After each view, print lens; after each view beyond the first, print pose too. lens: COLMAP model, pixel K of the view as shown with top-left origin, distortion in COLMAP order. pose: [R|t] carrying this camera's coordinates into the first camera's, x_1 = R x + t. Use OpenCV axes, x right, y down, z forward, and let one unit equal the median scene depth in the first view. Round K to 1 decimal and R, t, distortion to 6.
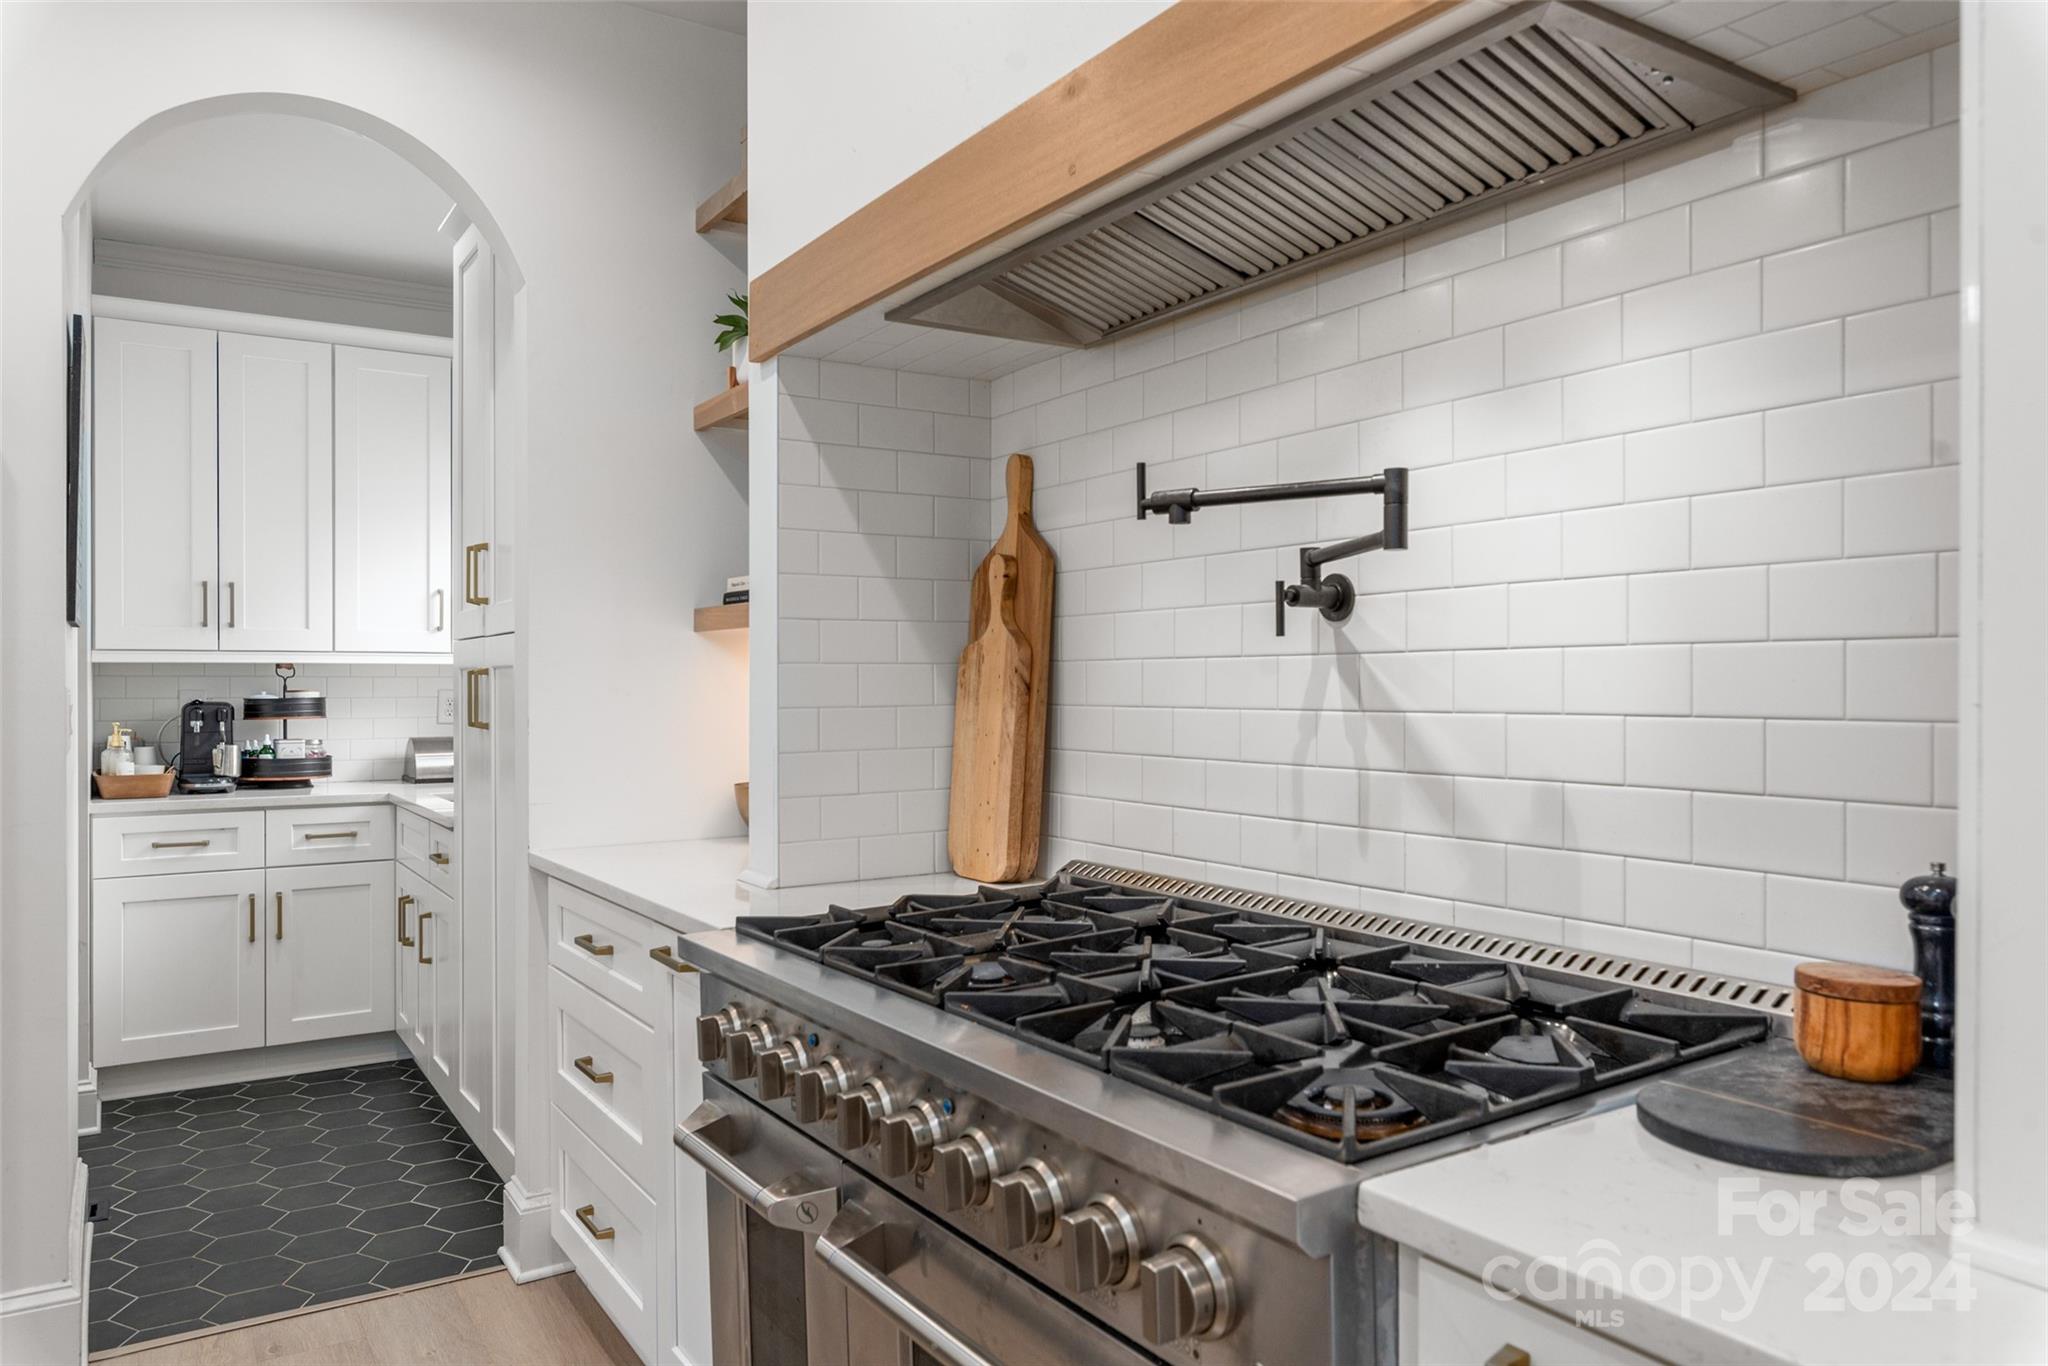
lens RADIAL K [[1392.0, 0, 1024.0], [0, 1392.0, 683.0], [0, 0, 1]] dist [-0.002296, -0.000672]
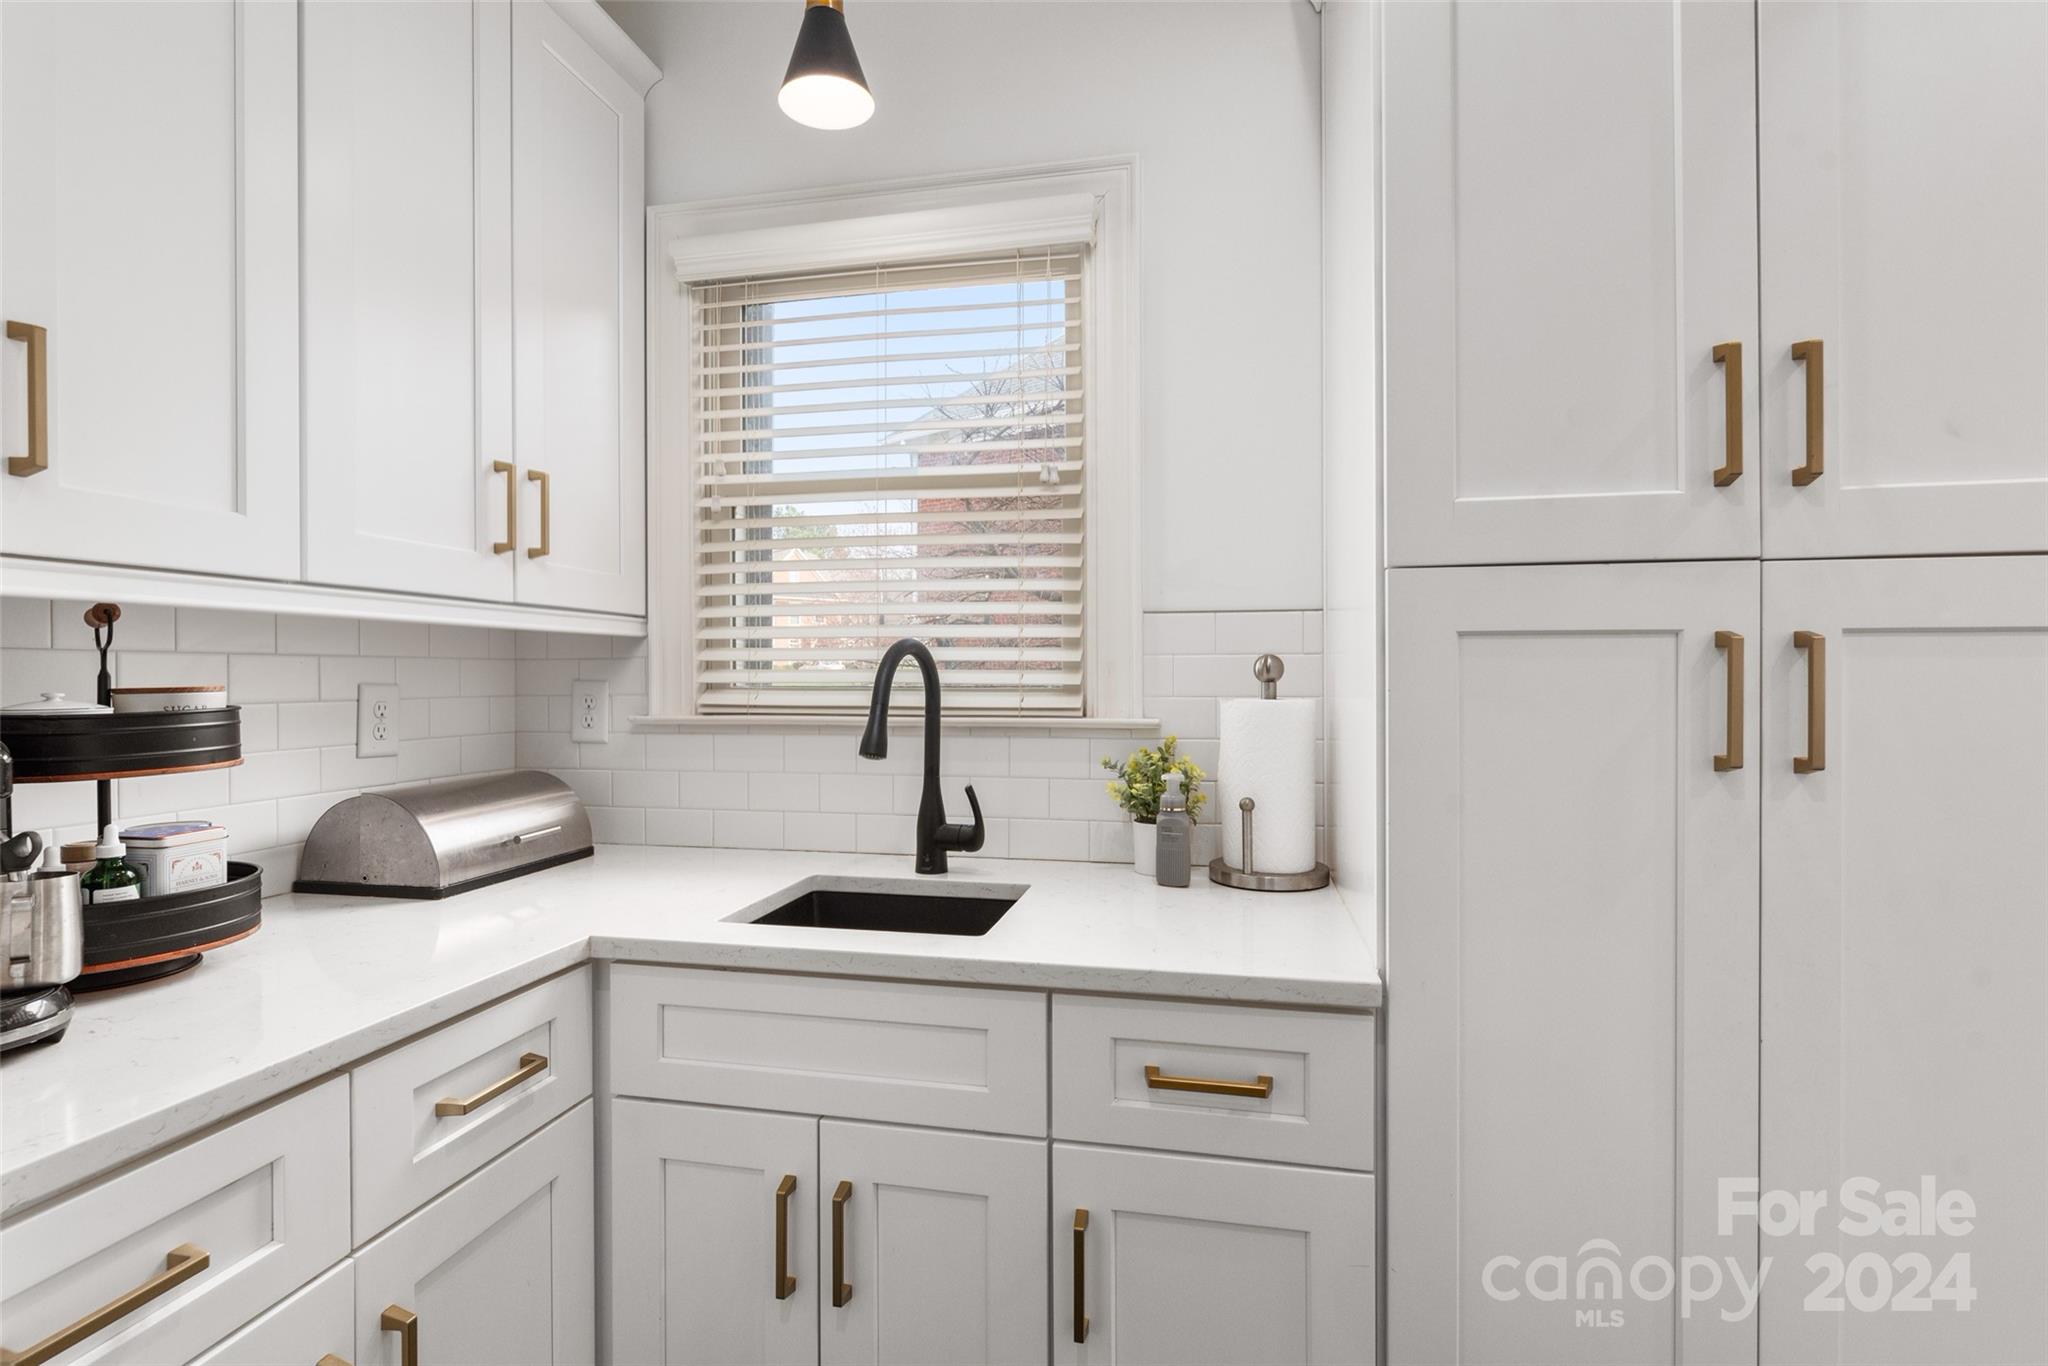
lens RADIAL K [[986.2, 0, 1024.0], [0, 986.2, 683.0], [0, 0, 1]] dist [0.001123, 0.000817]
pose [[0.702952, -0.010206, 0.711164, -0.556071], [0.009647, 0.999942, 0.004814, 0.005018], [-0.711172, 0.003476, 0.703009, 0.688491]]
